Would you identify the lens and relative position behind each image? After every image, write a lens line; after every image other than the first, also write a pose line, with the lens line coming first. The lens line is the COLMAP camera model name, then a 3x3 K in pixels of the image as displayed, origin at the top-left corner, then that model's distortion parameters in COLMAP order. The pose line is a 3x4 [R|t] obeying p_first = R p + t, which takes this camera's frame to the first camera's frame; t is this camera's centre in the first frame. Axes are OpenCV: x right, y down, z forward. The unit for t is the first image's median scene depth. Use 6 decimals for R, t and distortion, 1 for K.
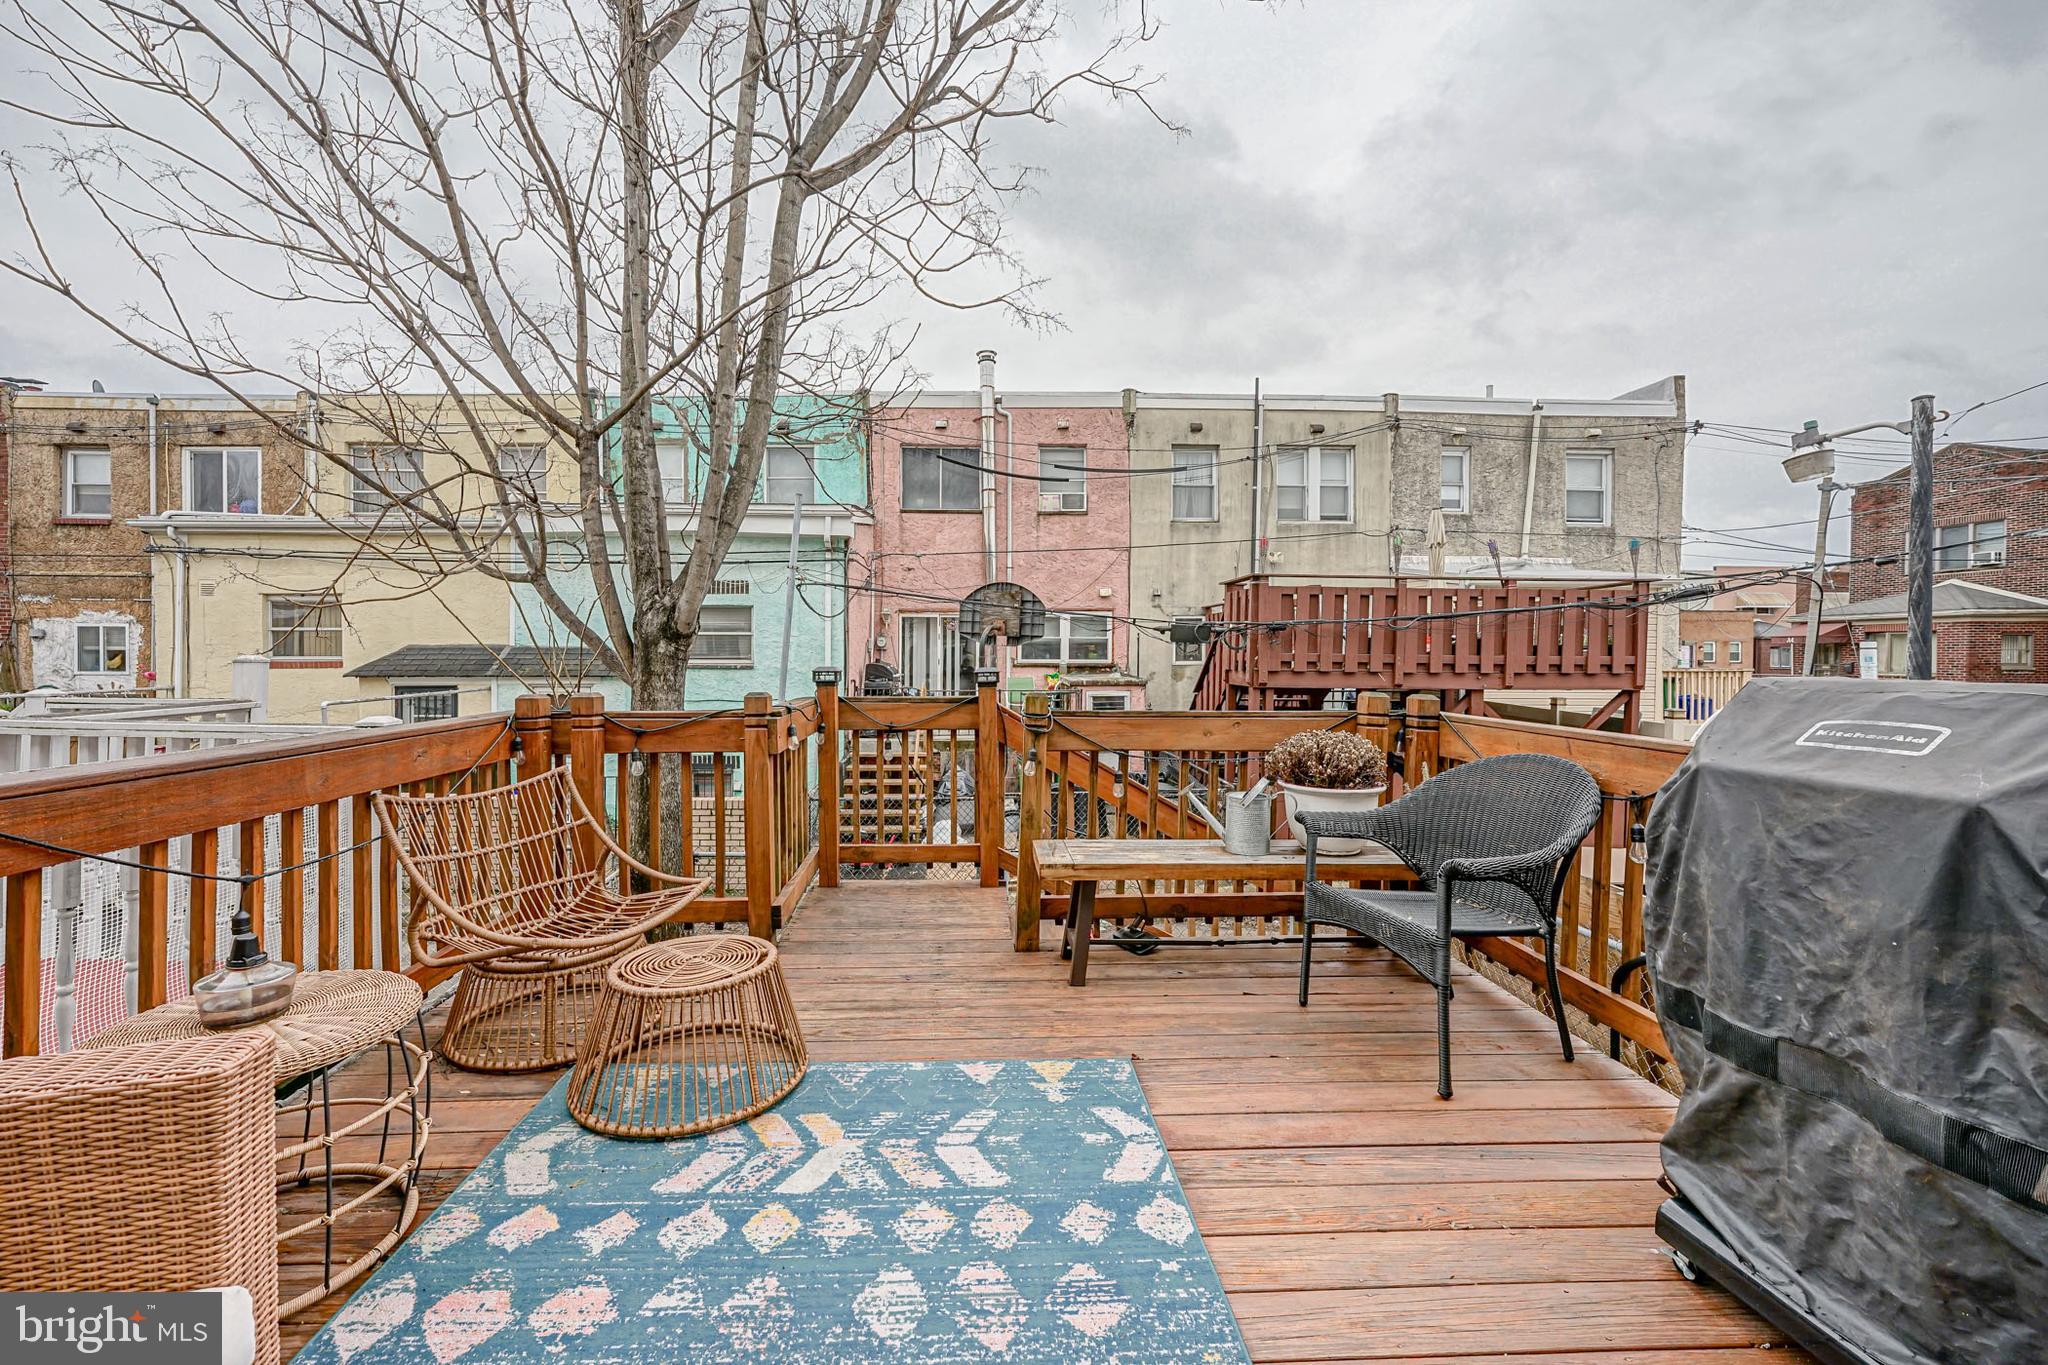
lens RADIAL K [[828.7, 0, 1076.4], [0, 828.7, 680.5], [0, 0, 1]] dist [-0.000952, 0.000099]
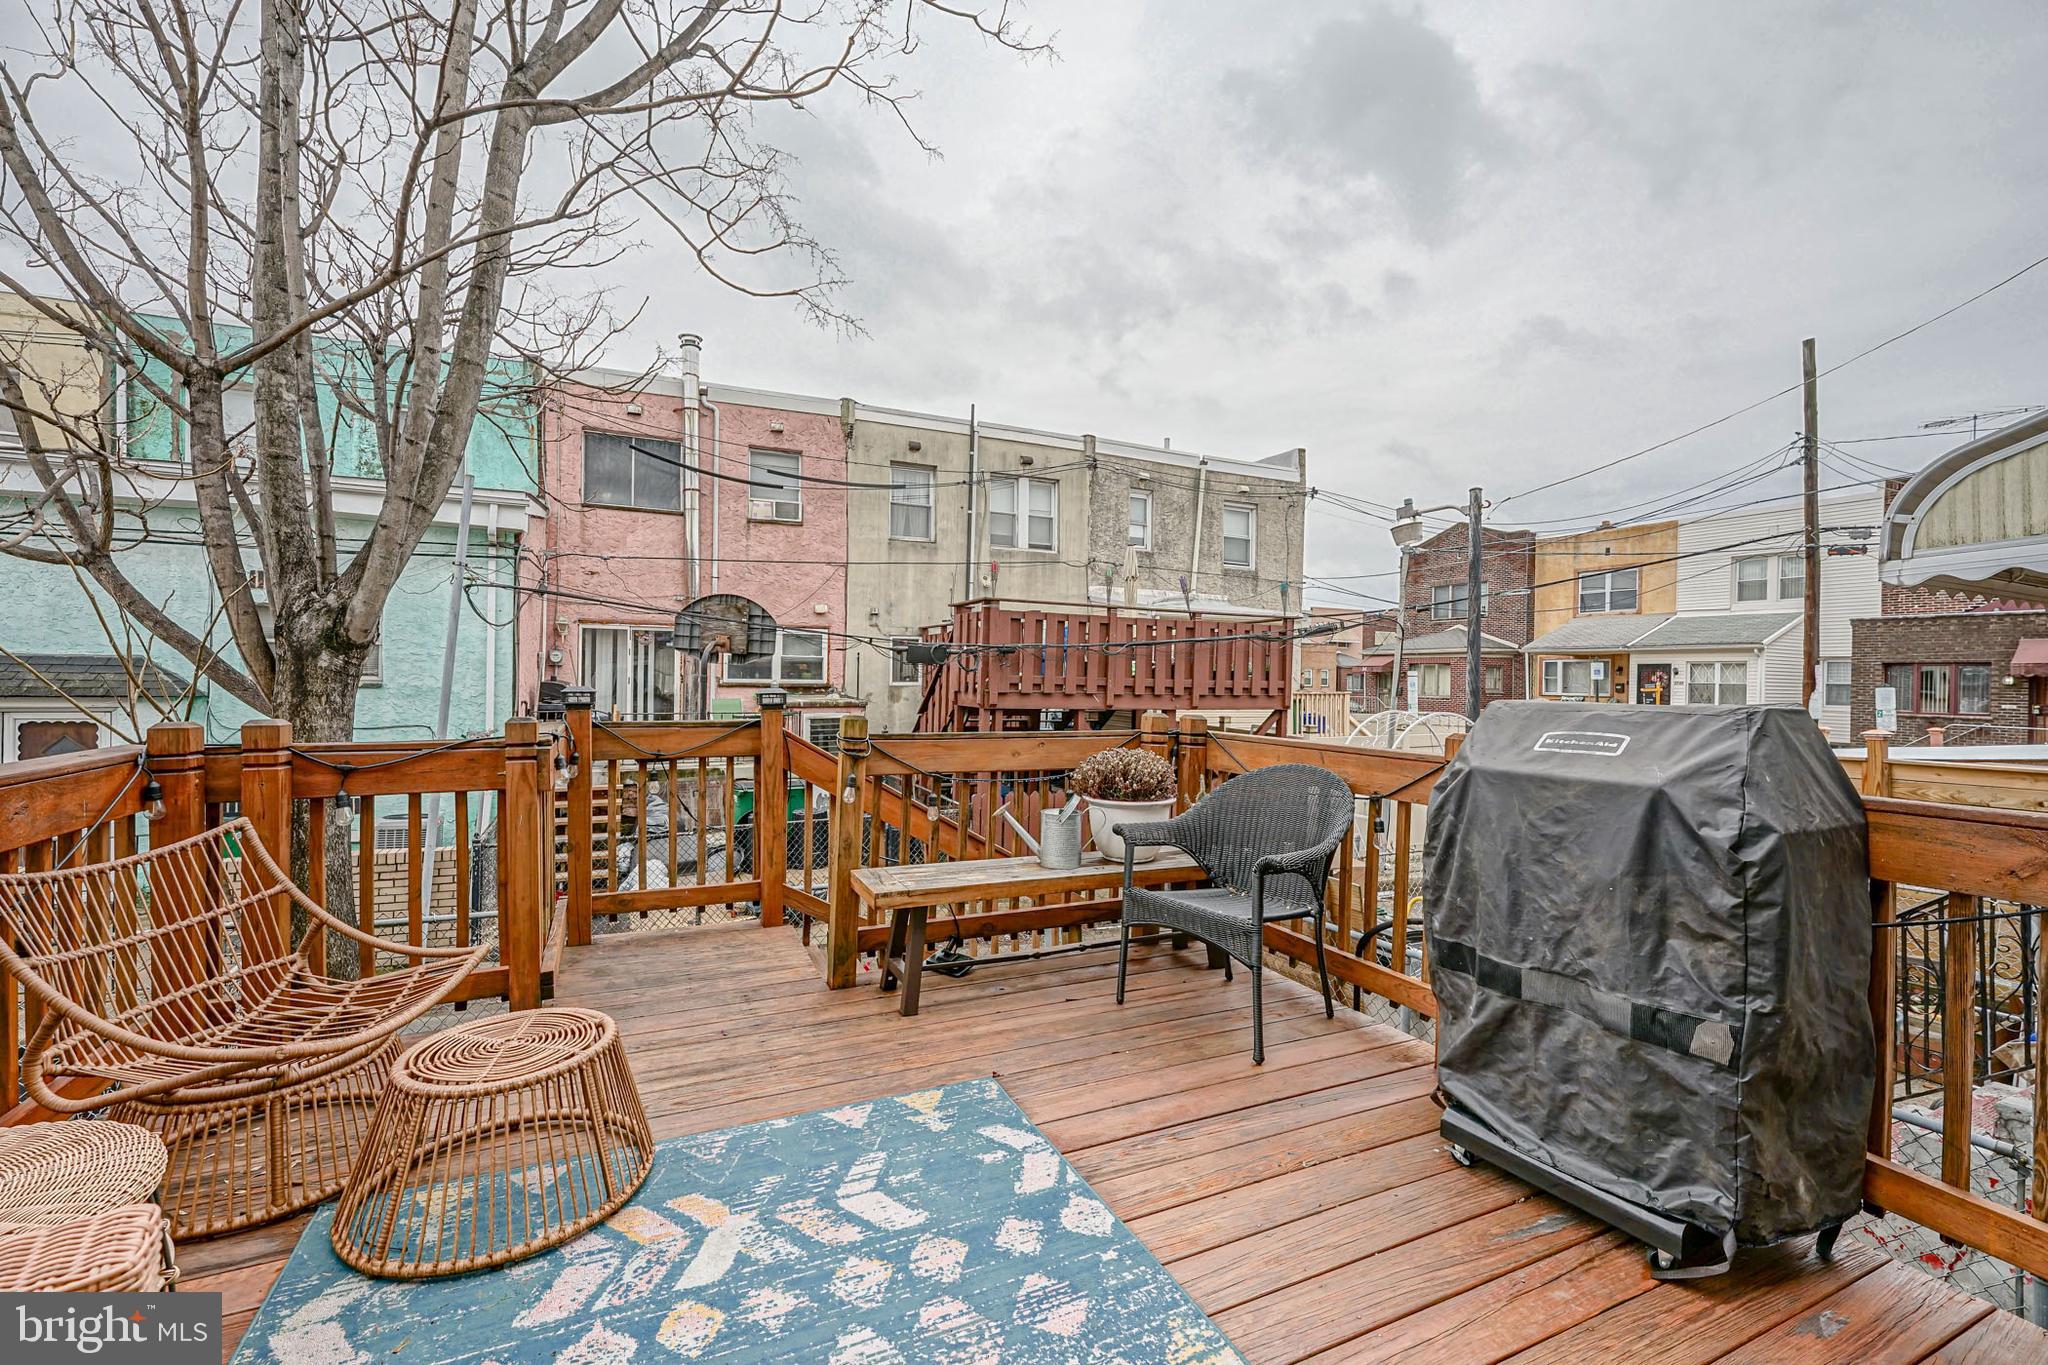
lens RADIAL K [[828.7, 0, 1096.8], [0, 828.7, 697.5], [0, 0, 1]] dist [-0.000952, 0.000099]
pose [[0.923865, 0.001301, 0.382716, -0.174693], [0.000496, 0.999989, -0.004596, -0.001583], [-0.382718, 0.004436, 0.923855, 0.012671]]
